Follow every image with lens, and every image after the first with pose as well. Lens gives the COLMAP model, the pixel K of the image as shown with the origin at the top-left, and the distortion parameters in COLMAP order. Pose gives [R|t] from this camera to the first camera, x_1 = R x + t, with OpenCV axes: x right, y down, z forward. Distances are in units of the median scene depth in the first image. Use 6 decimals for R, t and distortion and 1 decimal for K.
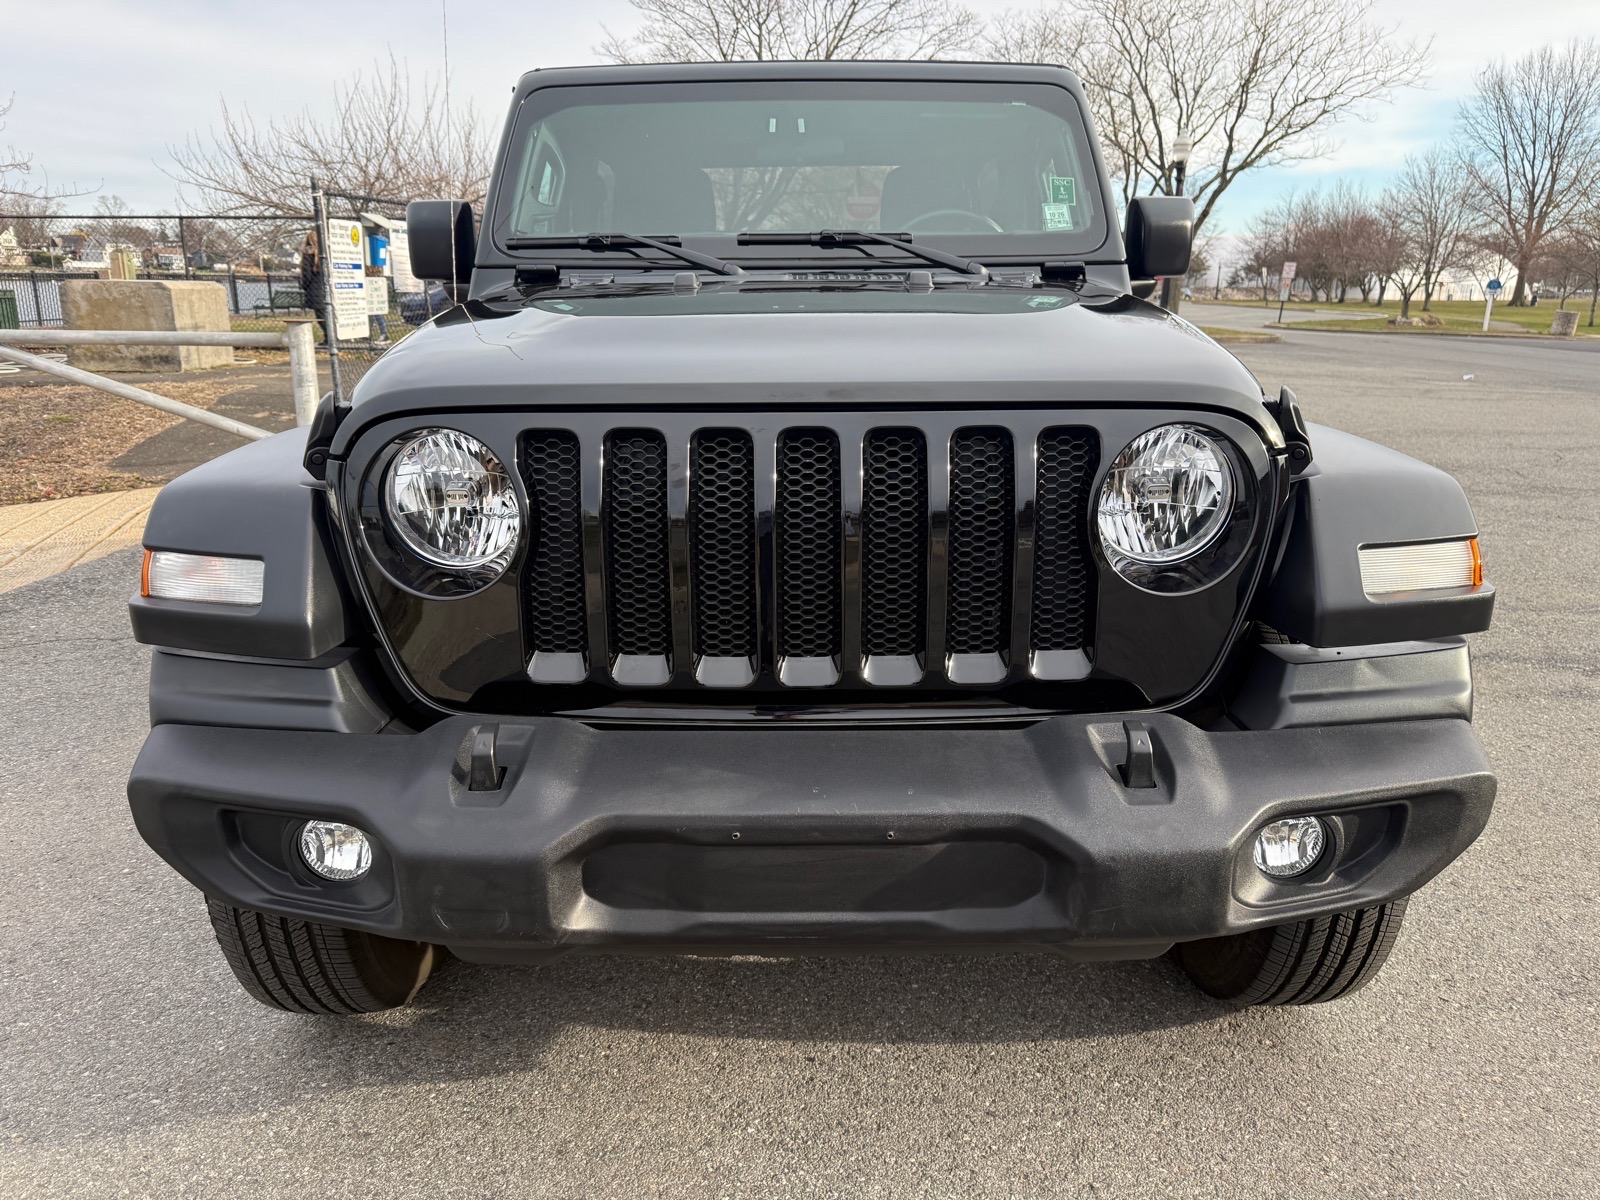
lens RADIAL K [[1212.1, 0, 802.7], [0, 1212.1, 603.1], [0, 0, 1]] dist [0.009473, -0.001206]
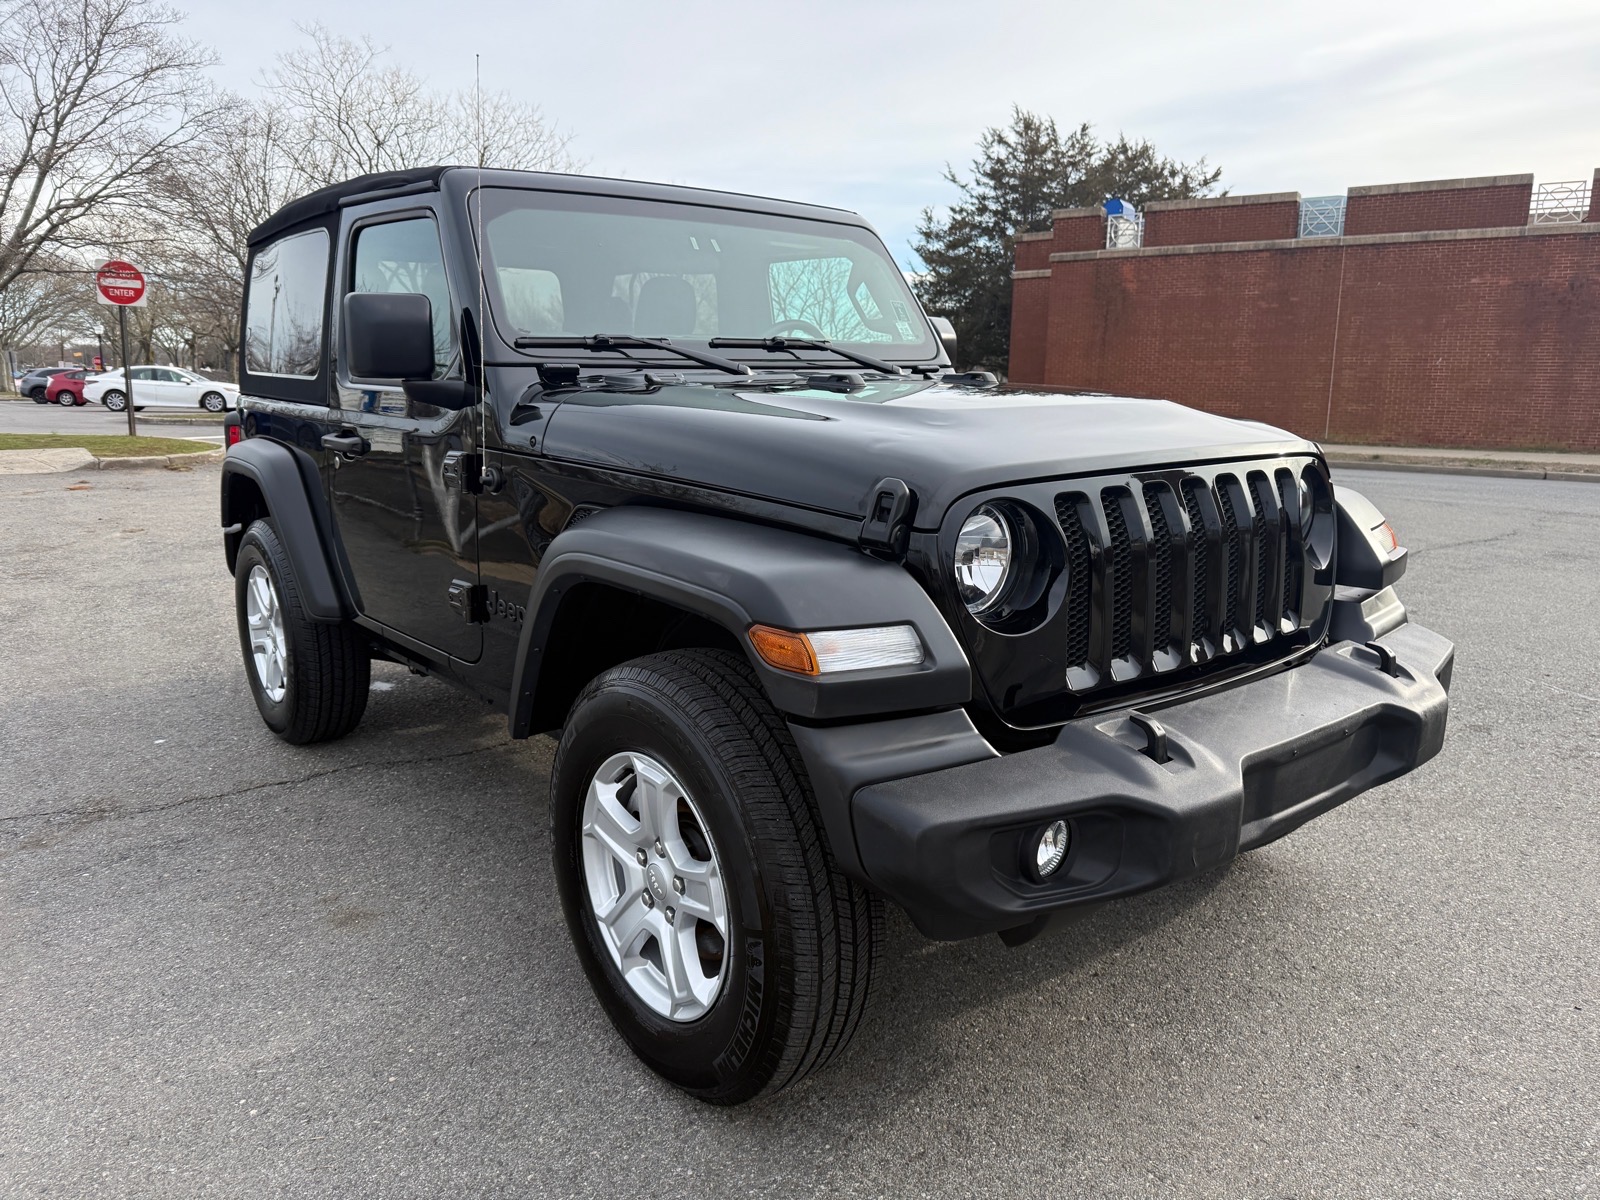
lens RADIAL K [[1212.1, 0, 802.3], [0, 1212.1, 597.9], [0, 0, 1]] dist [0.009473, -0.001206]
pose [[0.750988, -0.118088, 0.649671, -0.749447], [0.166804, 0.985896, -0.013614, -0.038919], [-0.638900, 0.118592, 0.760094, 0.126527]]
